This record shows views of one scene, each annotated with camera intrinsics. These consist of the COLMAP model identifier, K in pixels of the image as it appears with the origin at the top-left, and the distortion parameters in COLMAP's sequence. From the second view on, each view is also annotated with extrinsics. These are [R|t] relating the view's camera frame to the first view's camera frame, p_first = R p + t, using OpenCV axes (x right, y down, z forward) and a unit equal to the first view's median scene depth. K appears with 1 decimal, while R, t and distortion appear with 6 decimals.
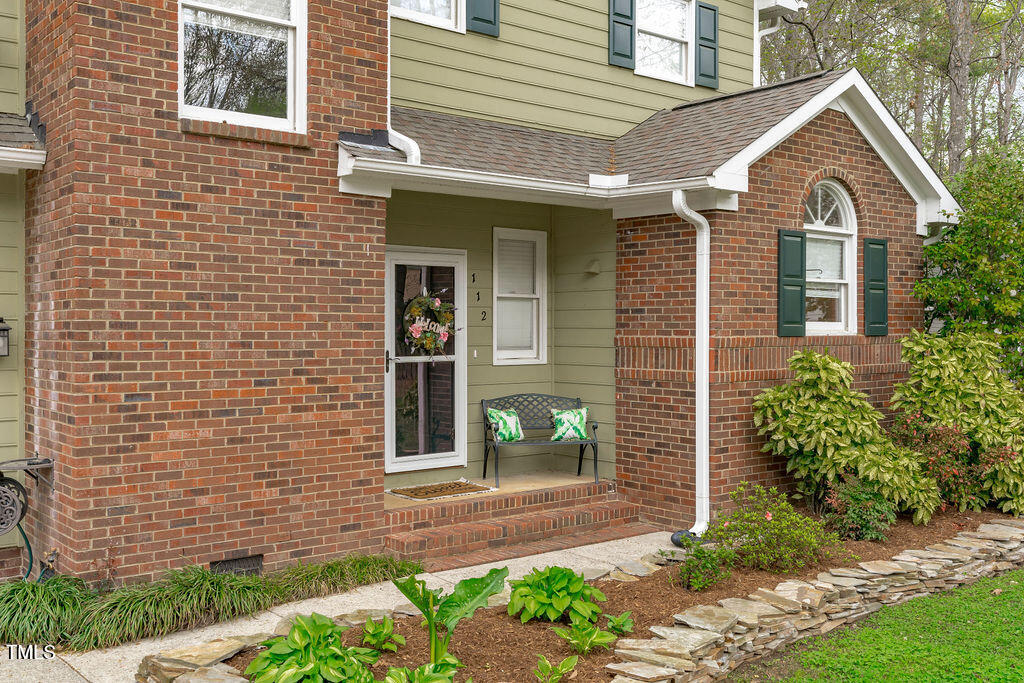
lens RADIAL K [[1016.1, 0, 512.0], [0, 1016.1, 341.5], [0, 0, 1]] dist [-0.001104, -0.003366]
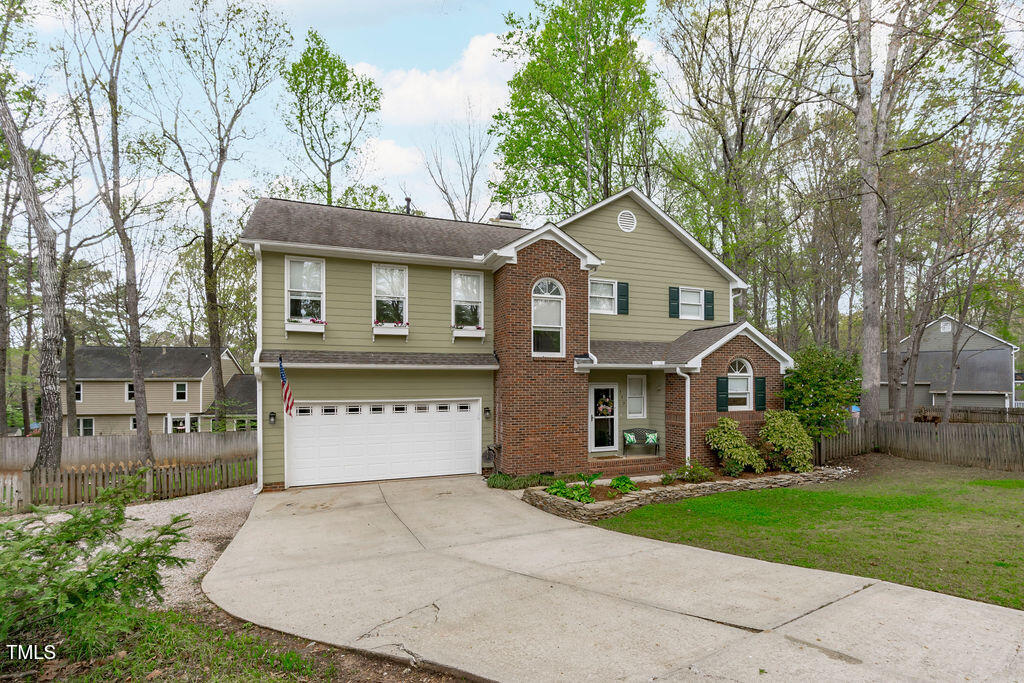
lens RADIAL K [[508.2, 0, 544.0], [0, 508.2, 388.0], [0, 0, 1]] dist [-0.001684, 0.000250]
pose [[0.958431, -0.003138, -0.285307, 0.194186], [0.001171, 0.999974, -0.007064, -0.064741], [0.285322, 0.006437, 0.958410, -0.609460]]
